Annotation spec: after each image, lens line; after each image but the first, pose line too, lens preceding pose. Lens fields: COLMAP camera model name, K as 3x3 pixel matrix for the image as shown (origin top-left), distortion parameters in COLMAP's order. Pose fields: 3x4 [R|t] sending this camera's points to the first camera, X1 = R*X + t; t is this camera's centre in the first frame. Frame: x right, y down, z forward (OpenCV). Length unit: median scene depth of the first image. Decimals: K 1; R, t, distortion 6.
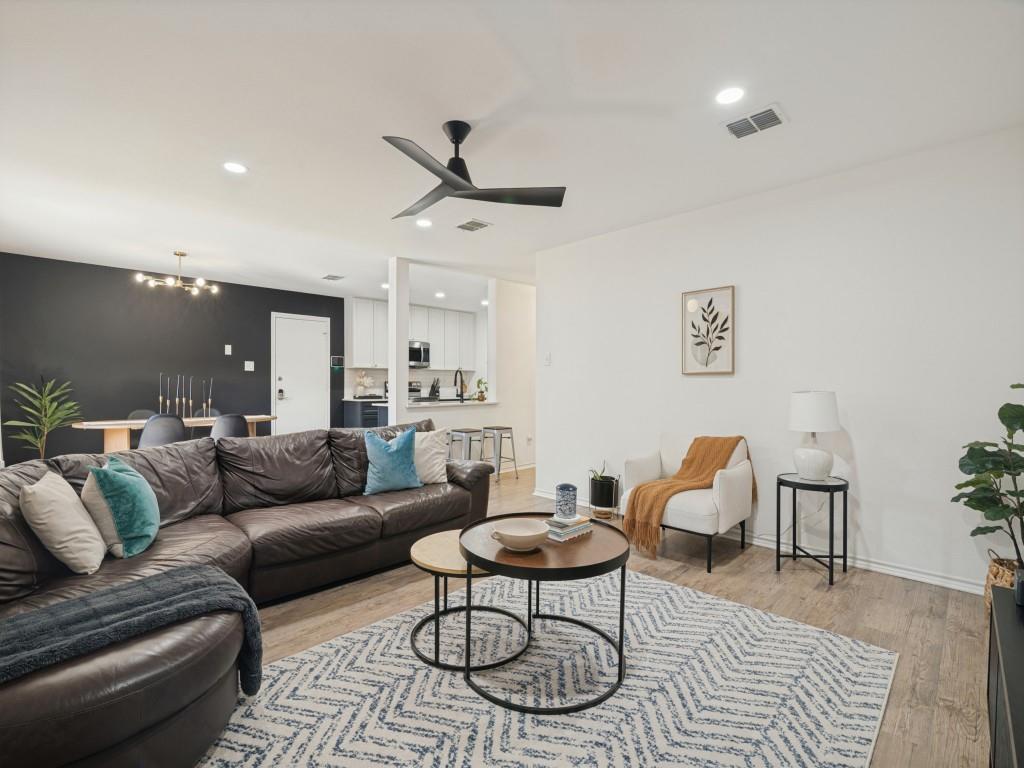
lens RADIAL K [[472.6, 0, 504.9], [0, 472.6, 385.3], [0, 0, 1]] dist [-0.020041, 0.001404]
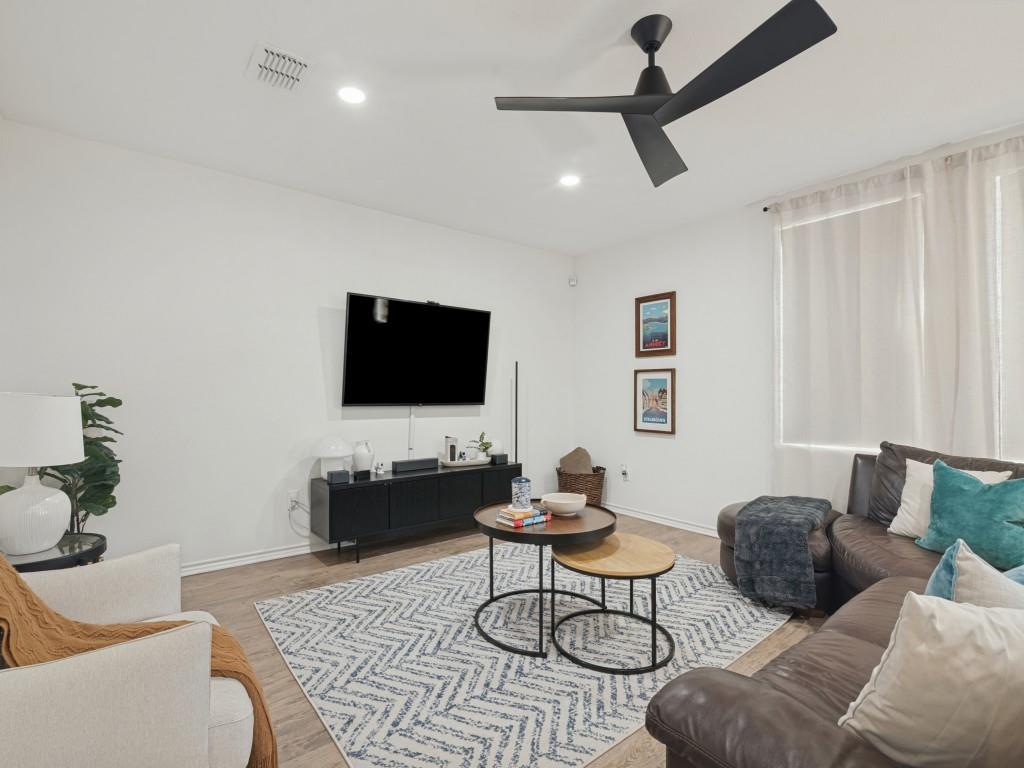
lens RADIAL K [[481.5, 0, 502.4], [0, 481.5, 389.1], [0, 0, 1]] dist [-0.015468, 0.000518]
pose [[-0.992946, -0.005973, 0.118415, 0.024110], [-0.006200, 0.999980, -0.001541, 0.002847], [-0.118404, -0.002264, -0.992963, 1.185118]]
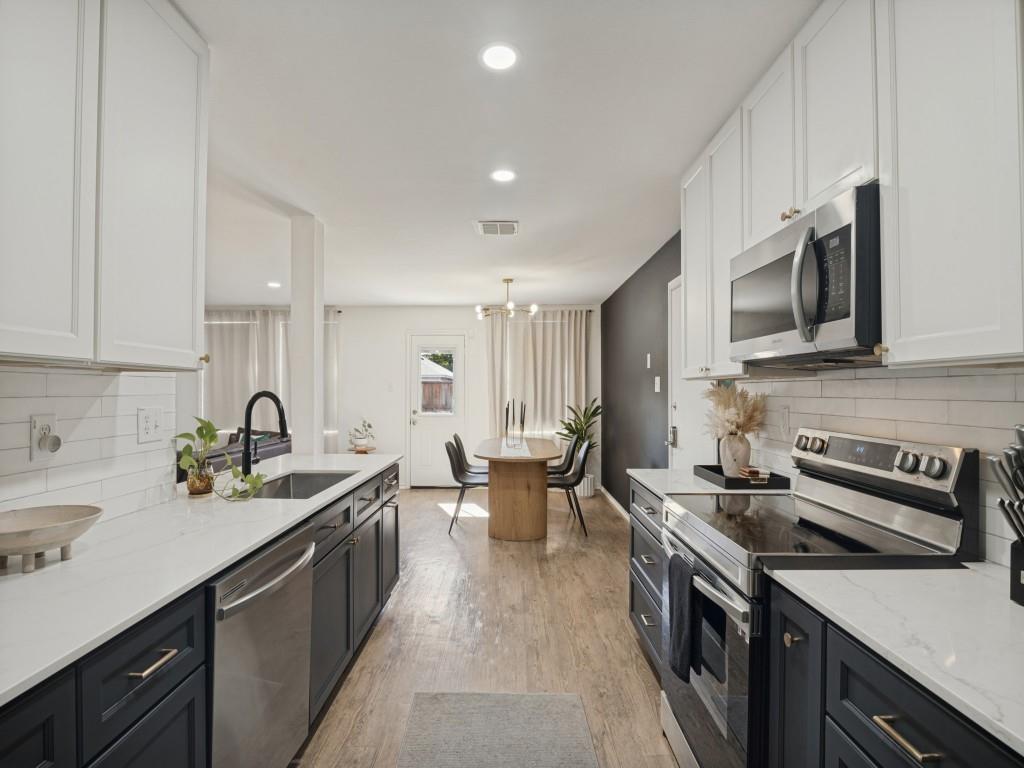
lens RADIAL K [[472.6, 0, 504.9], [0, 472.6, 385.3], [0, 0, 1]] dist [-0.020041, 0.001404]
pose [[-0.708724, -0.007755, -0.705443, 0.037297], [-0.001430, 0.999953, -0.009556, -0.057188], [0.705485, -0.005764, -0.708702, 2.259163]]
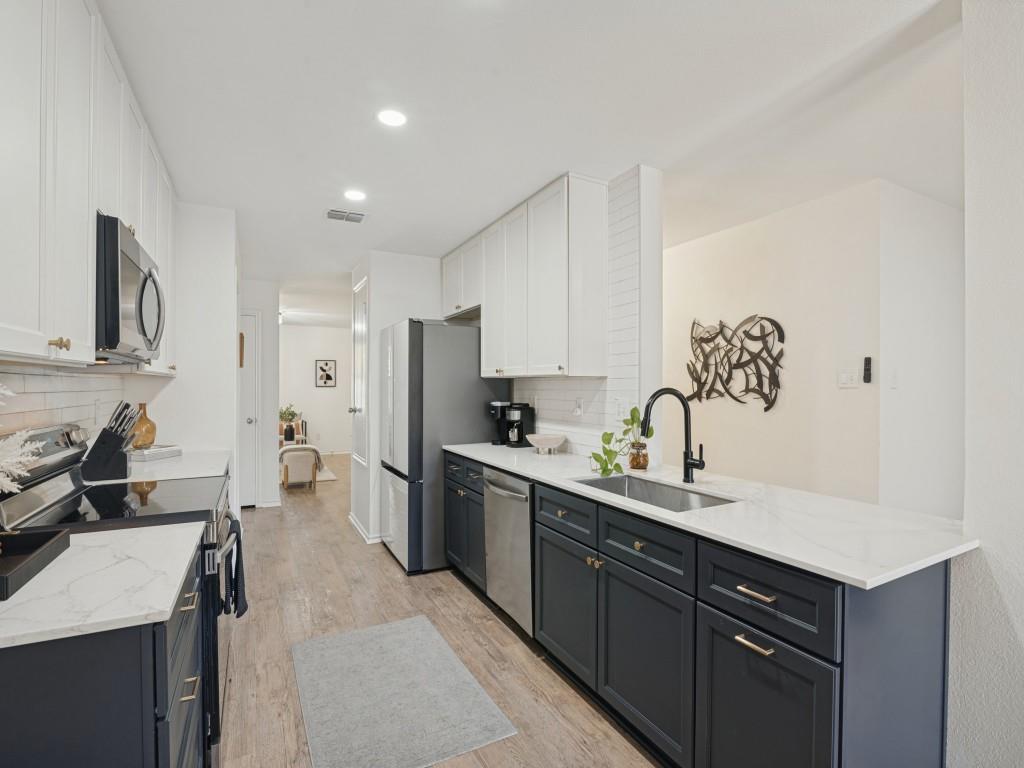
lens RADIAL K [[485.9, 0, 512.3], [0, 485.9, 389.2], [0, 0, 1]] dist [-0.019964, 0.000220]
pose [[0.293691, -0.005389, 0.955885, -0.766655], [-0.001444, 0.999980, 0.006082, -0.057046], [-0.955899, -0.003166, 0.293677, 1.649646]]
